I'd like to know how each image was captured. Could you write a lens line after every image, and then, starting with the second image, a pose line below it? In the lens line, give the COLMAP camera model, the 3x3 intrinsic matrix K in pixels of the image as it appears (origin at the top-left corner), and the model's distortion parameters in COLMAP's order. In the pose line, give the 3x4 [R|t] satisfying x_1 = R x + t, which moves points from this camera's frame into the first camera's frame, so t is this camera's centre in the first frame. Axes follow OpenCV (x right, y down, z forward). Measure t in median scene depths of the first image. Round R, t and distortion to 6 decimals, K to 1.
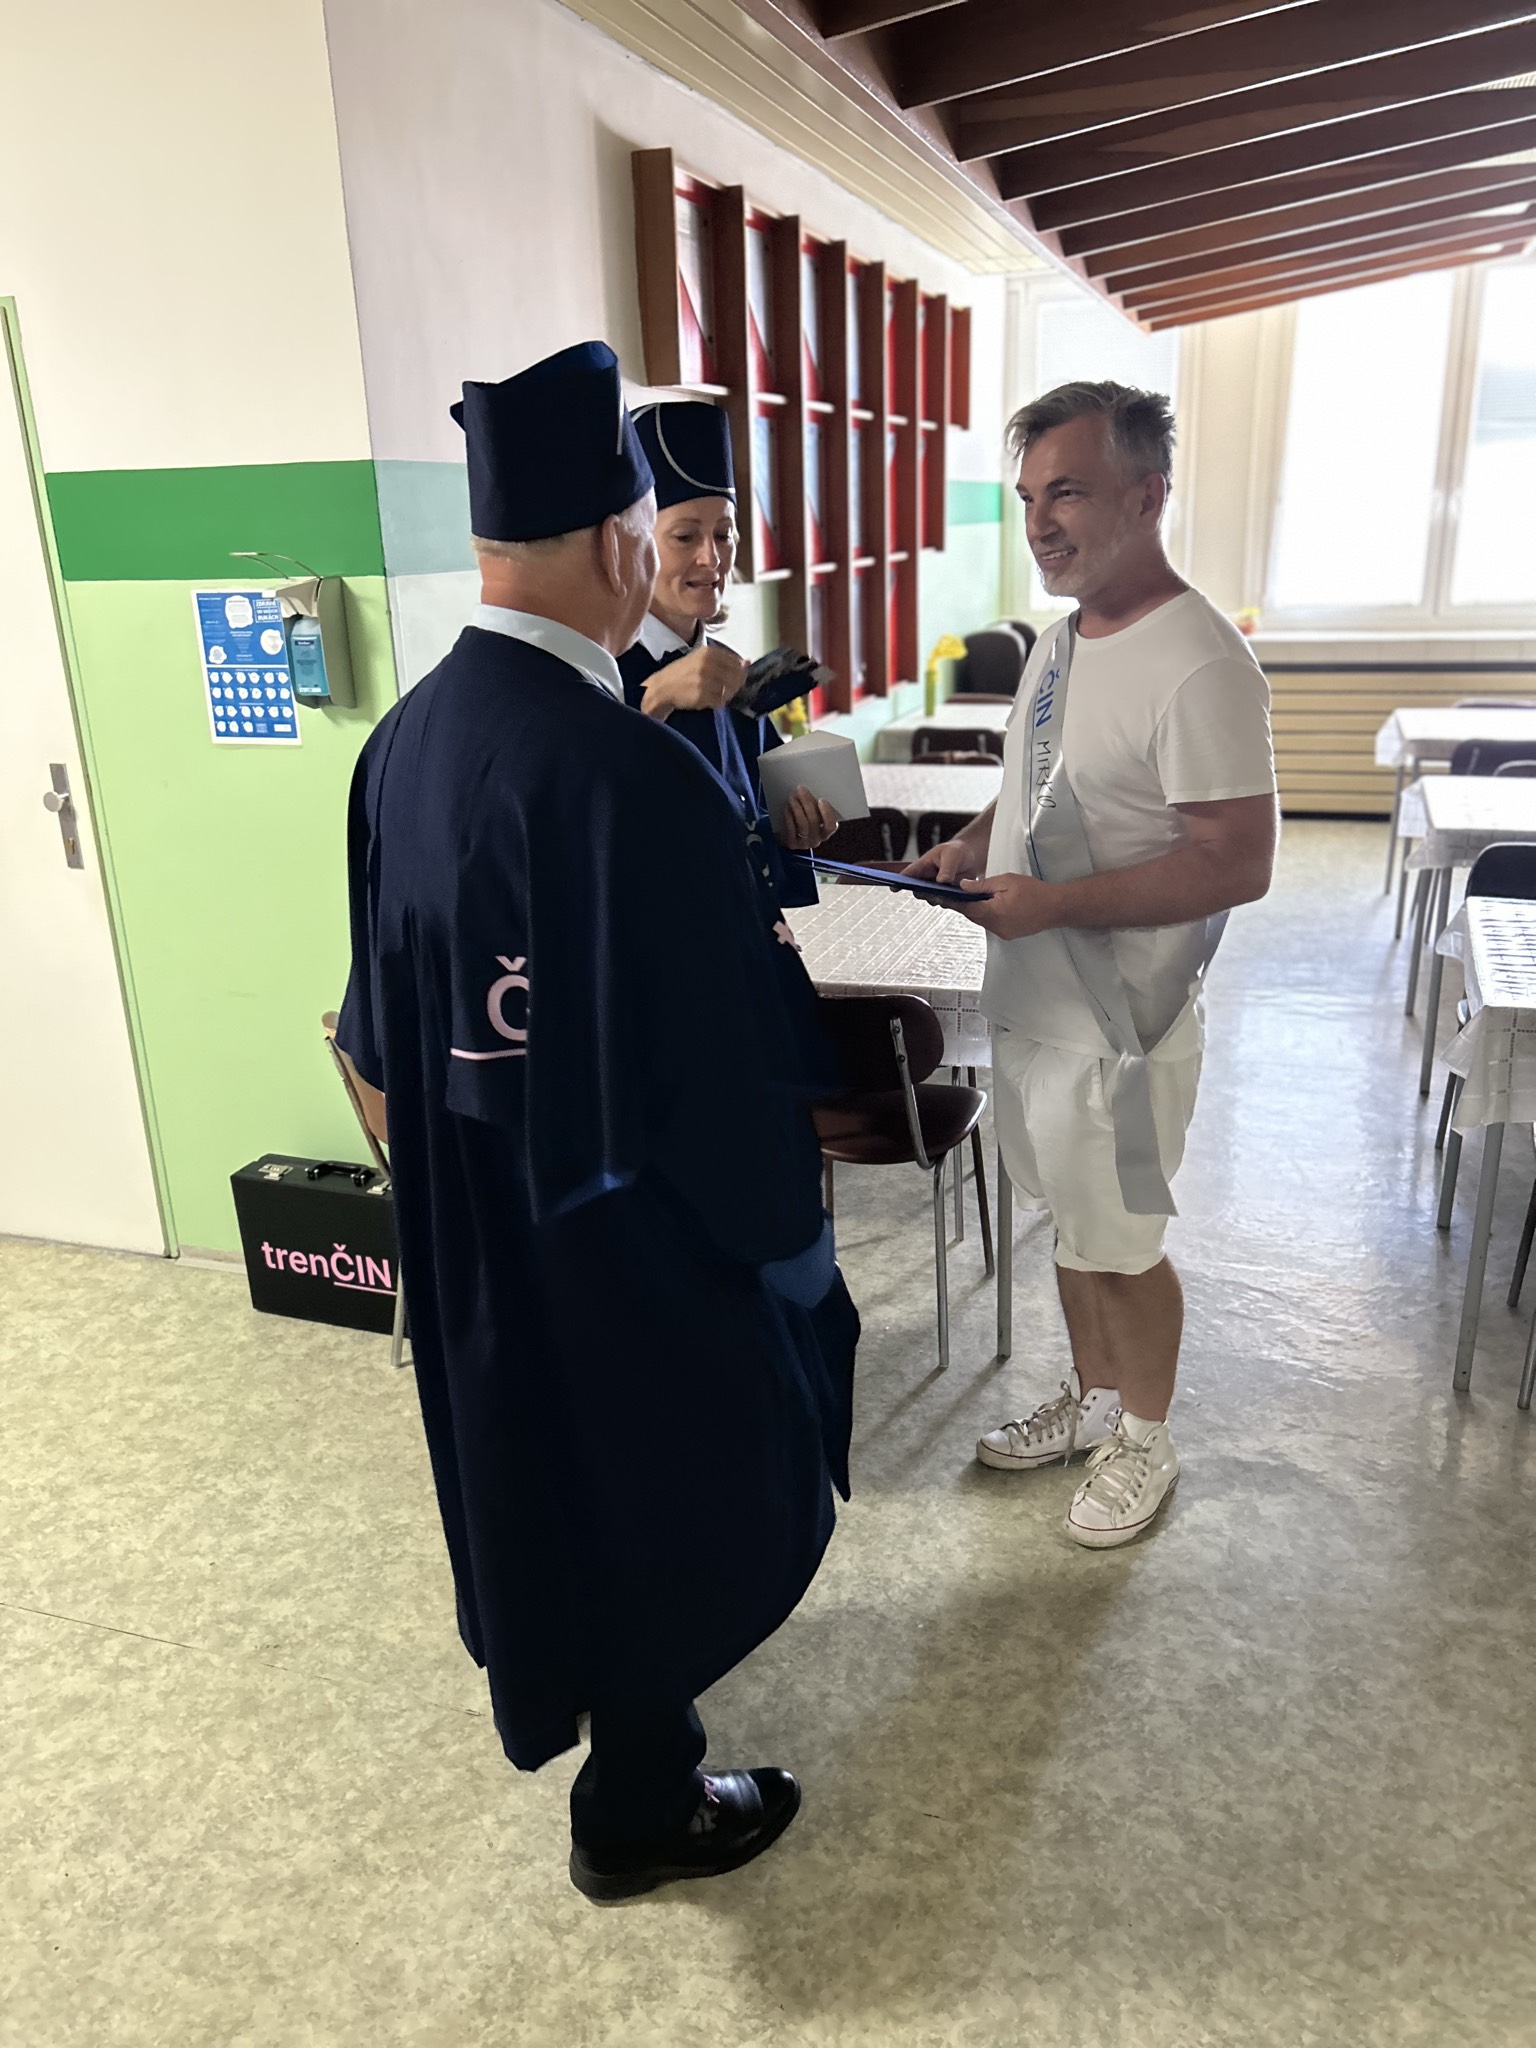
lens RADIAL K [[1547.6, 0, 768.0], [0, 1547.6, 1024.0], [0, 0, 1]] dist [-0.011486, -0.005663]
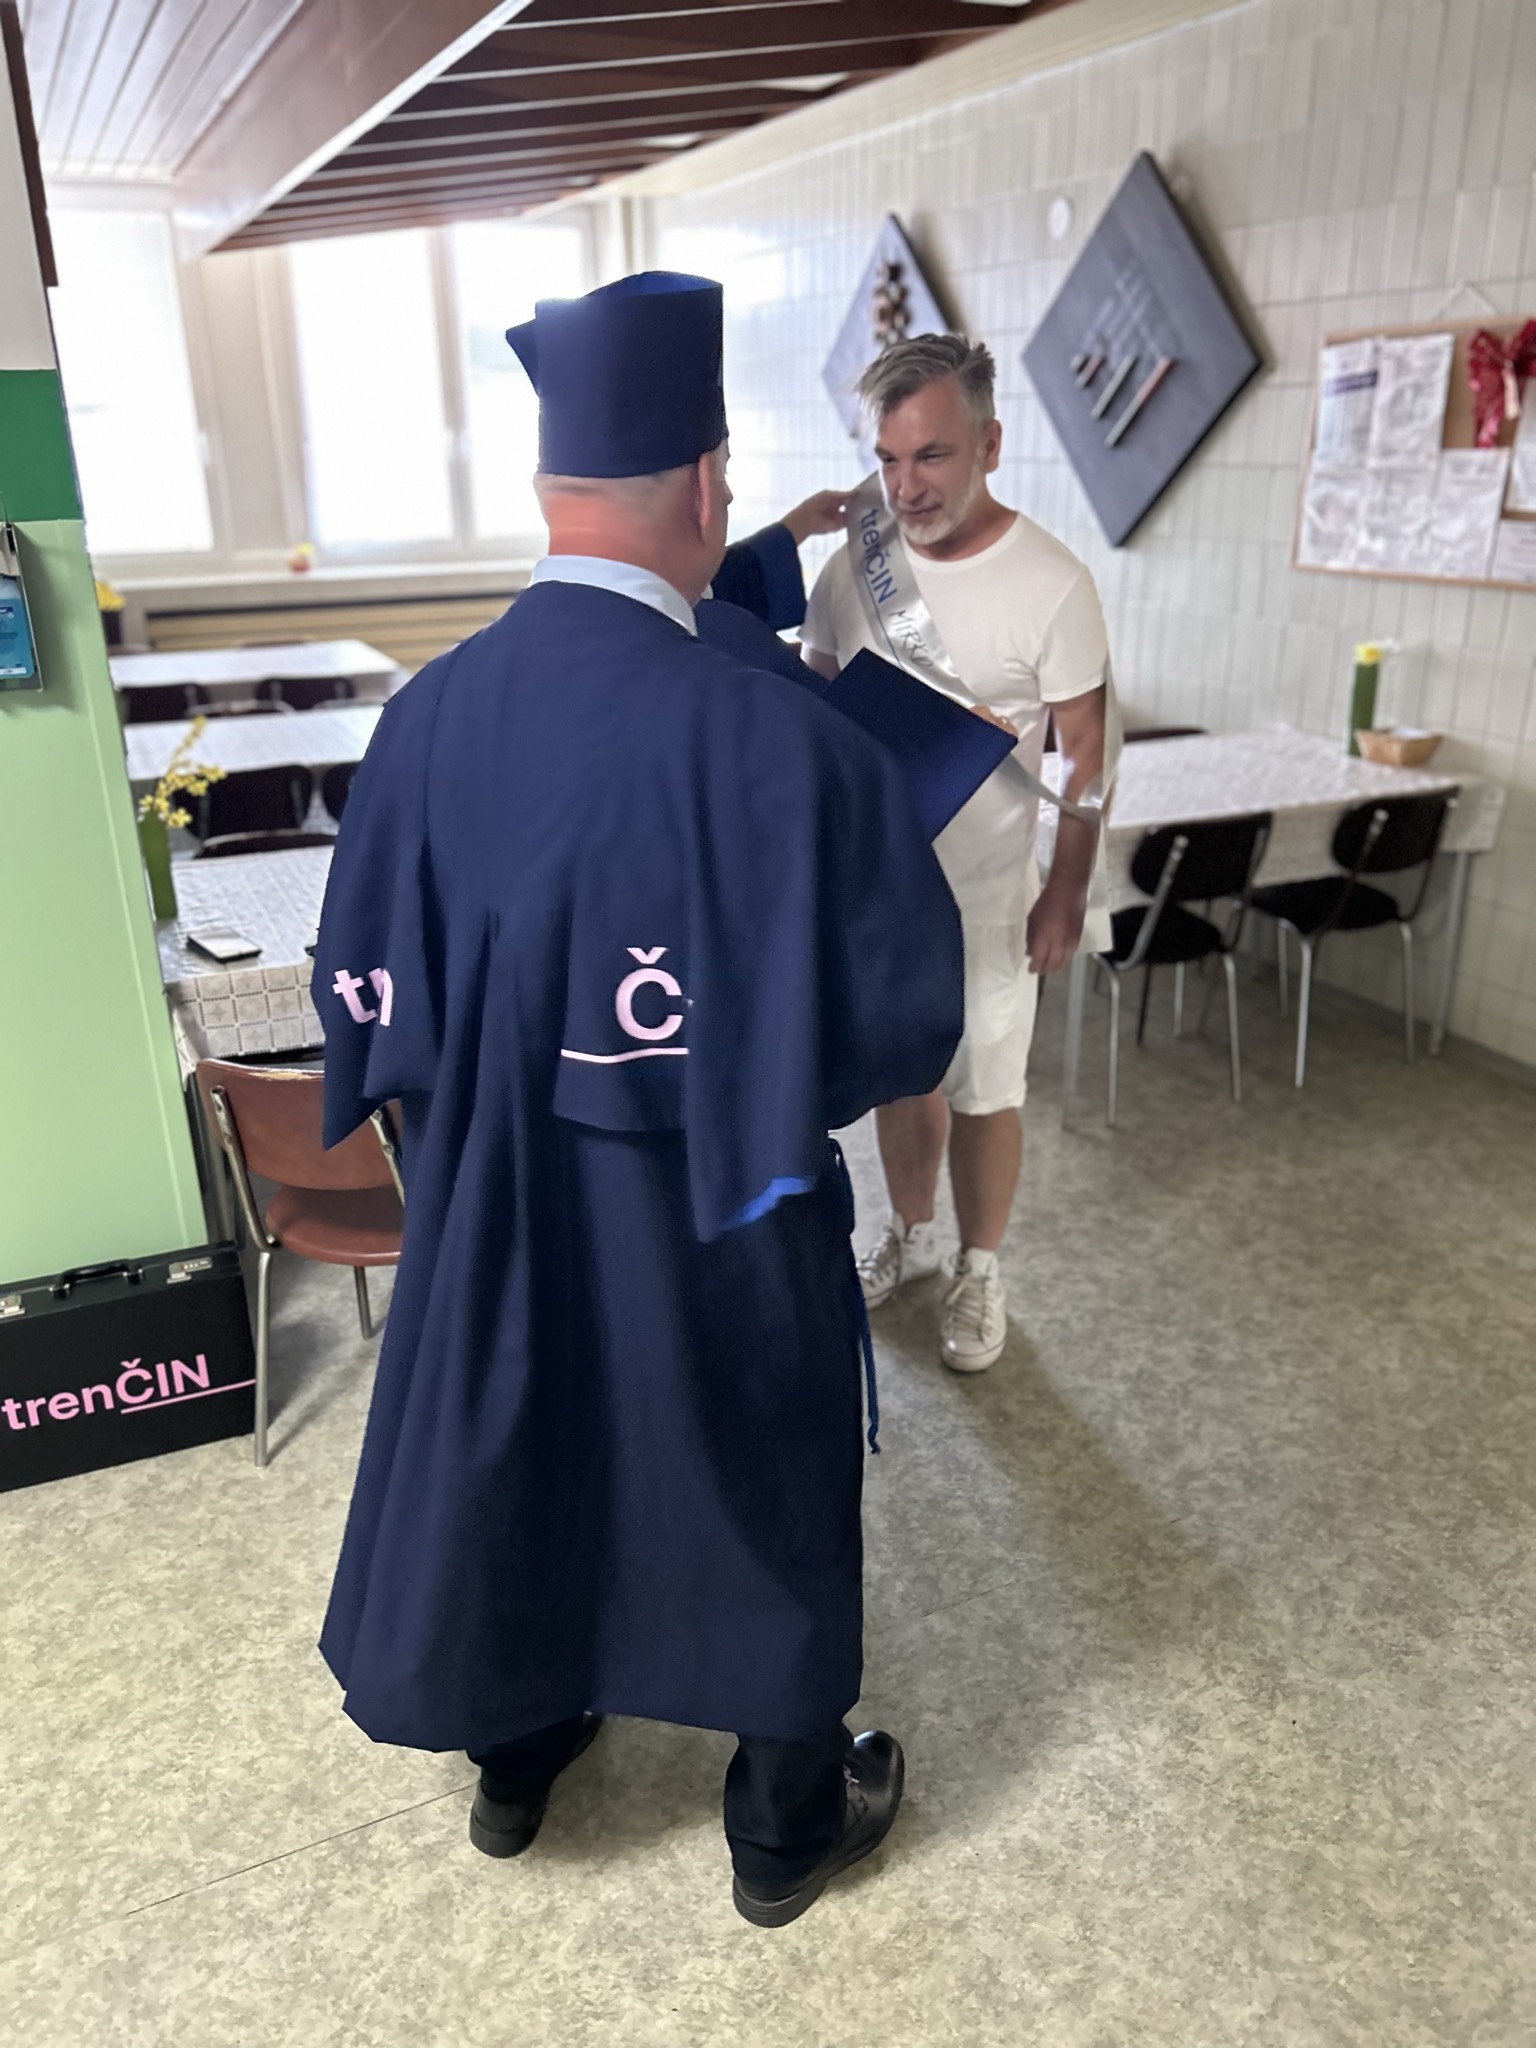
lens RADIAL K [[1570.6, 0, 768.0], [0, 1570.6, 1024.0], [0, 0, 1]] dist [-0.004134, -0.002417]
pose [[0.725568, -0.235604, 0.646562, -0.524919], [0.219354, 0.969737, 0.107210, -0.040479], [-0.652254, 0.064038, 0.755290, 0.162374]]
